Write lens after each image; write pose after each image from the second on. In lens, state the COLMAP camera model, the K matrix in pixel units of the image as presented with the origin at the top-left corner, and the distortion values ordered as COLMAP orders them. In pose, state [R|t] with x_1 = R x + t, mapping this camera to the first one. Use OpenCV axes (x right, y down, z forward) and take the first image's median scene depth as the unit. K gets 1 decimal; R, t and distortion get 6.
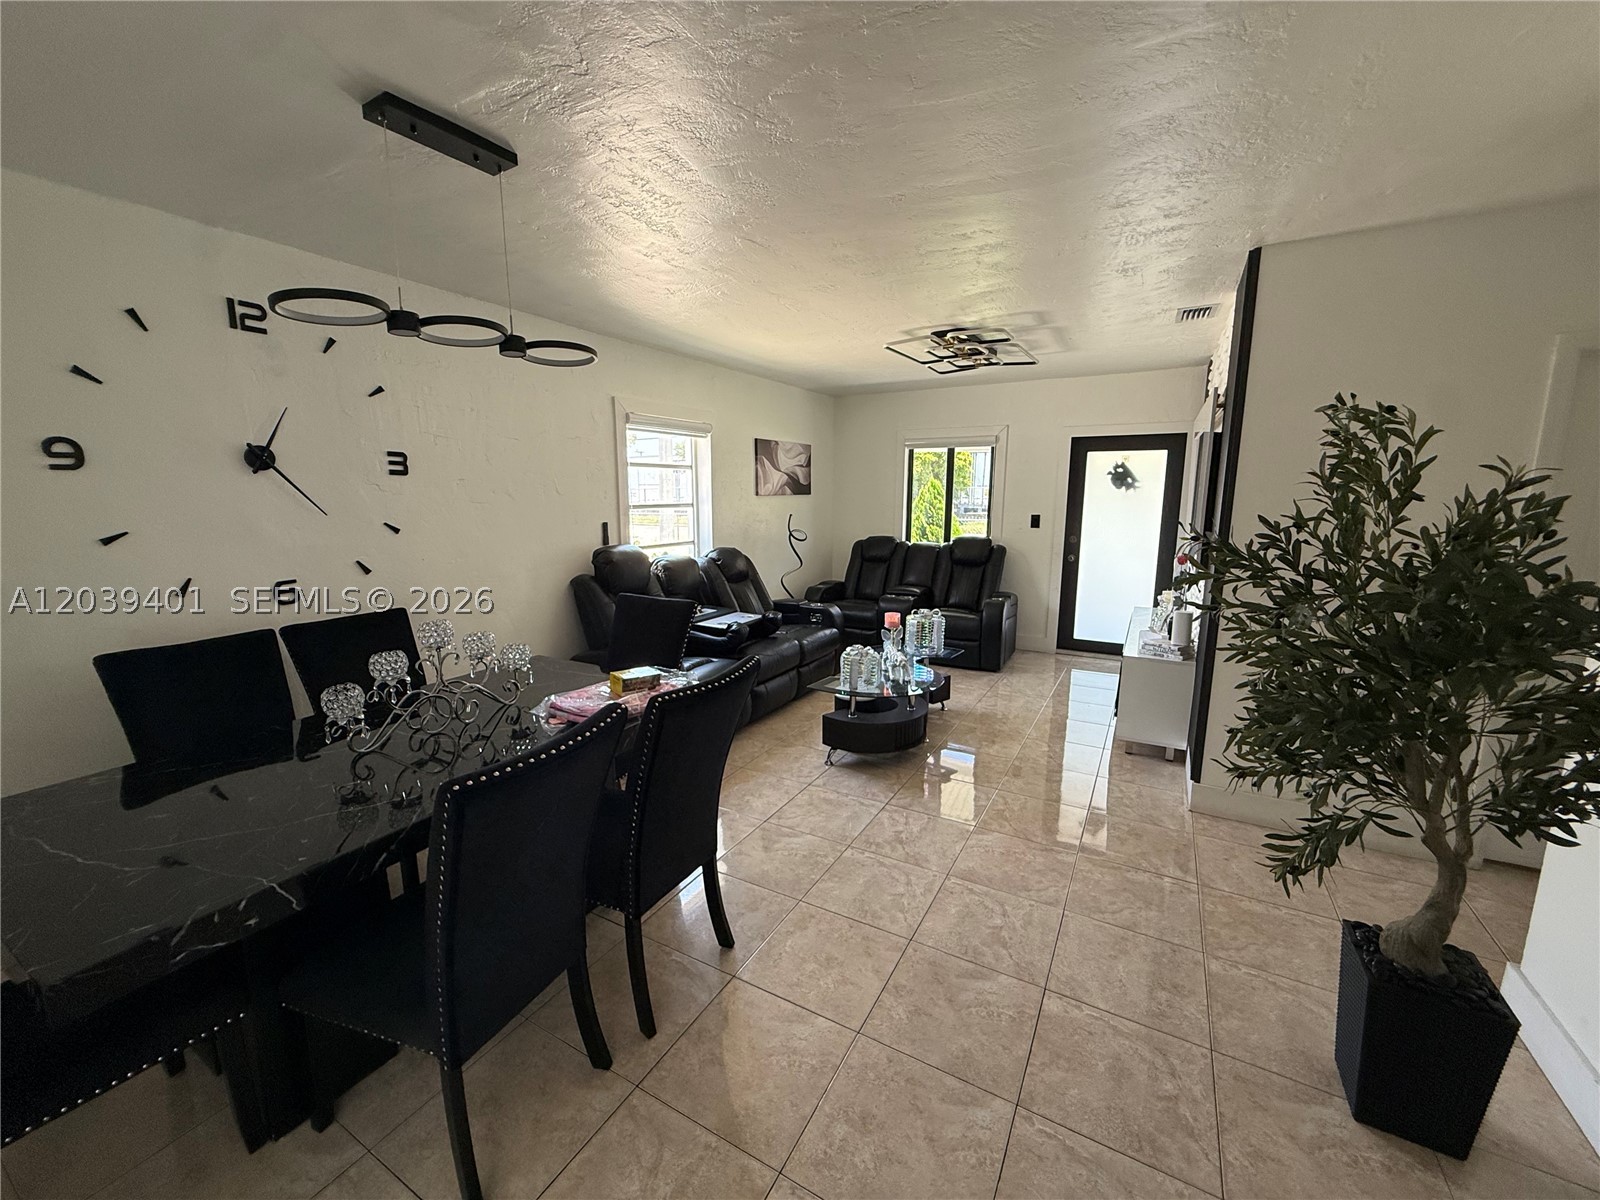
lens RADIAL K [[636.7, 0, 793.7], [0, 636.7, 601.8], [0, 0, 1]] dist [0.000003, -0.000129]
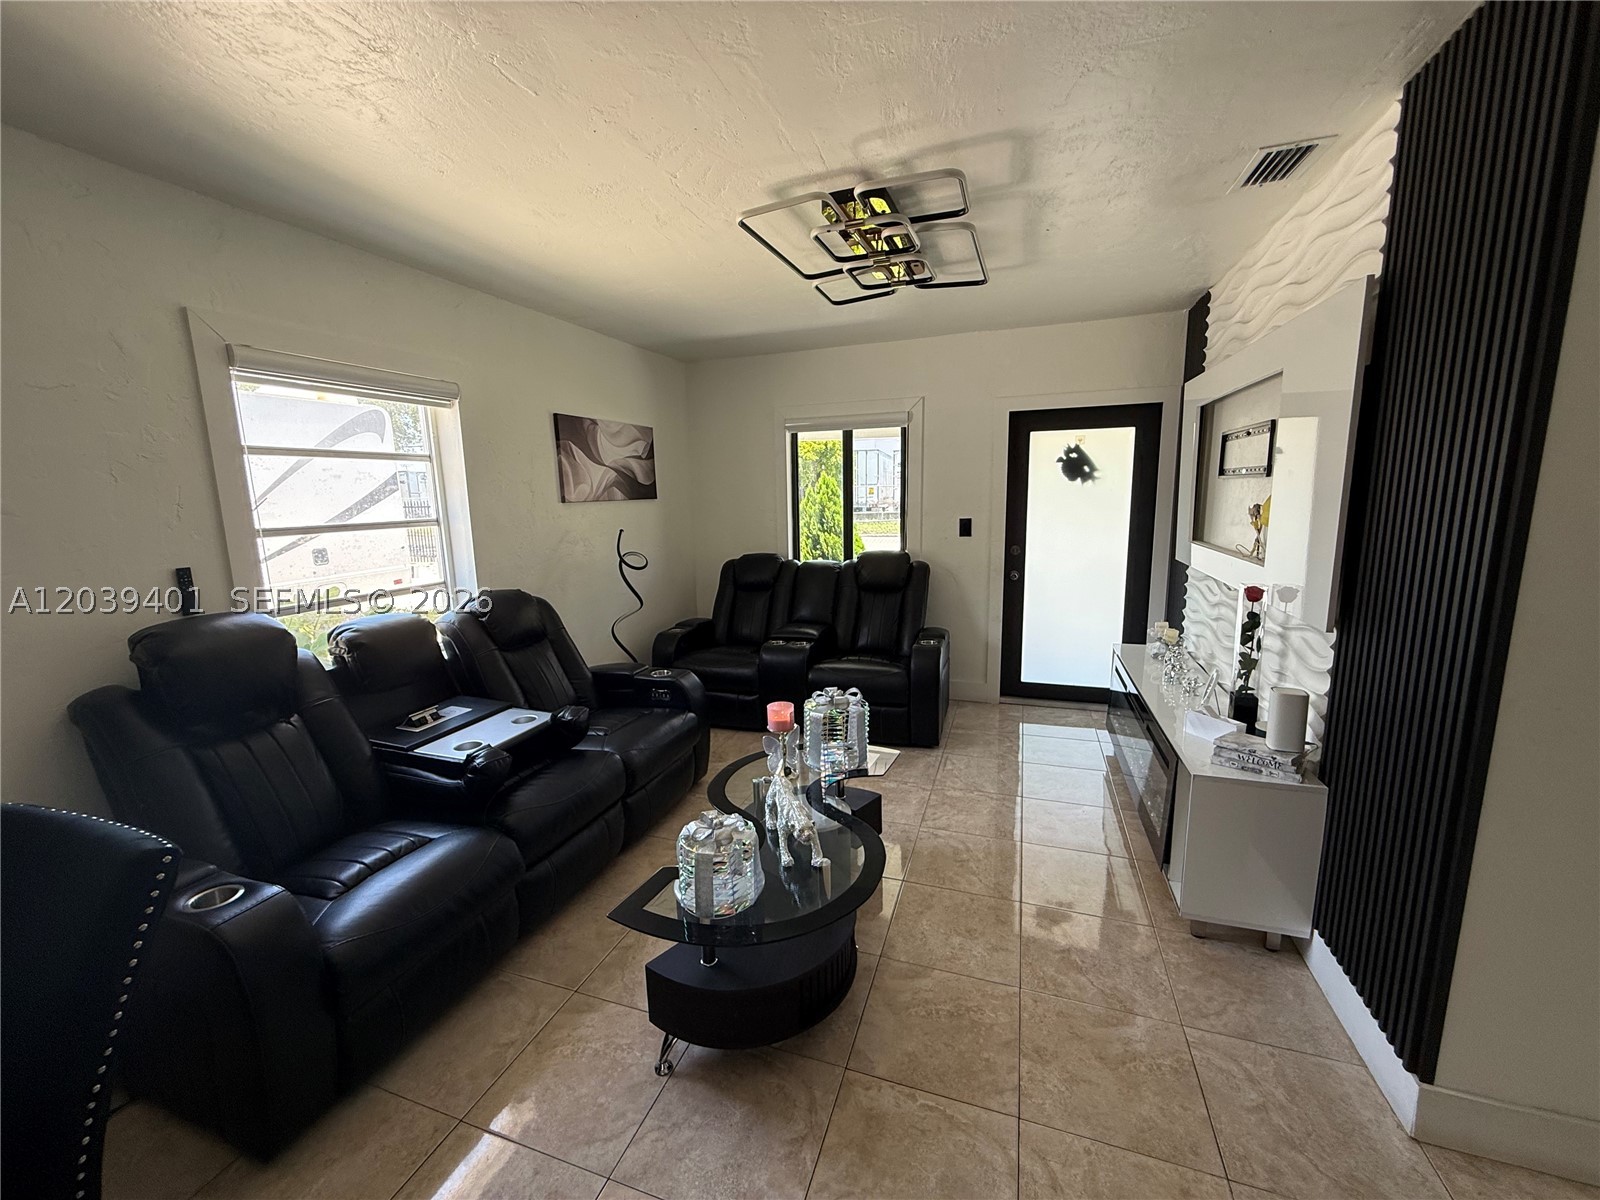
lens RADIAL K [[630.3, 0, 796.1], [0, 630.3, 596.5], [0, 0, 1]] dist [0.000264, -0.000018]
pose [[0.982848, -0.052940, 0.176655, 0.057371], [0.054481, 0.998507, -0.003882, -0.057868], [-0.176186, 0.013440, 0.984265, 0.337983]]
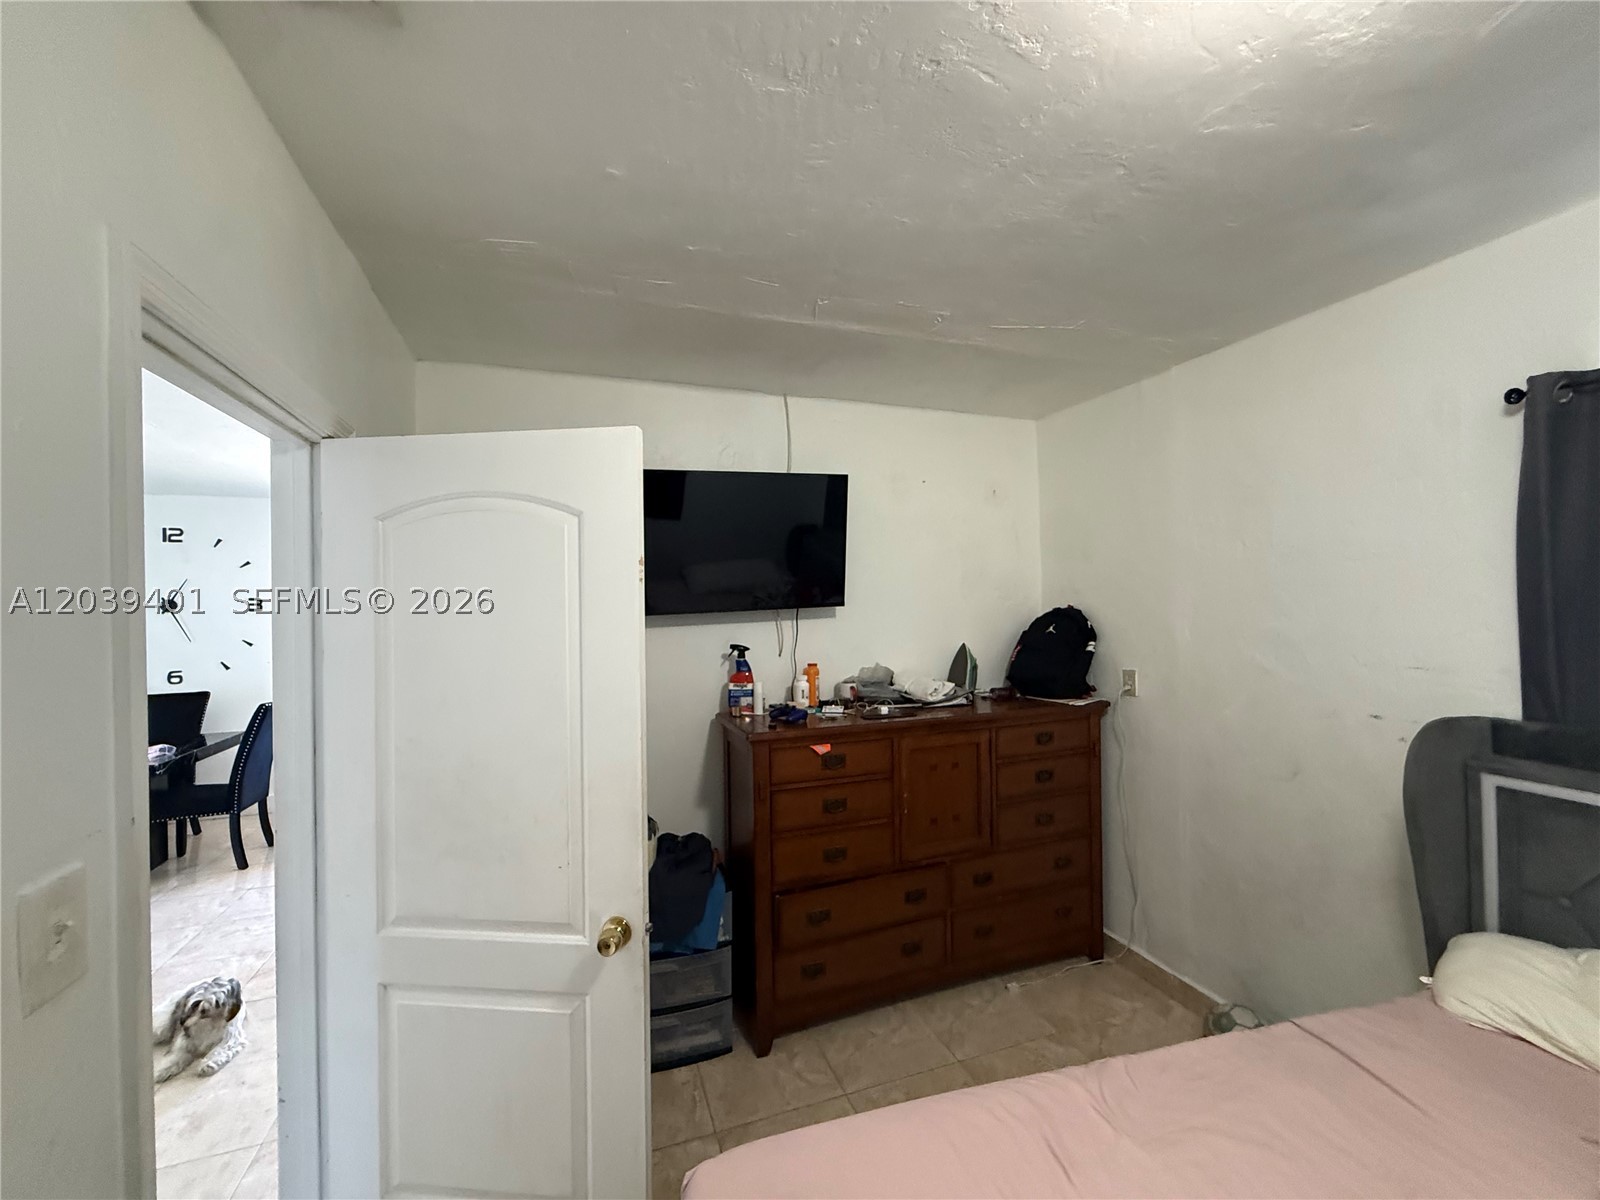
lens RADIAL K [[636.7, 0, 793.7], [0, 636.7, 601.8], [0, 0, 1]] dist [0.000003, -0.000129]
pose [[0.762252, -0.015871, -0.647086, 0.840172], [-0.094760, 0.986192, -0.135814, -0.071780], [0.640306, 0.164842, 0.750223, 0.353700]]
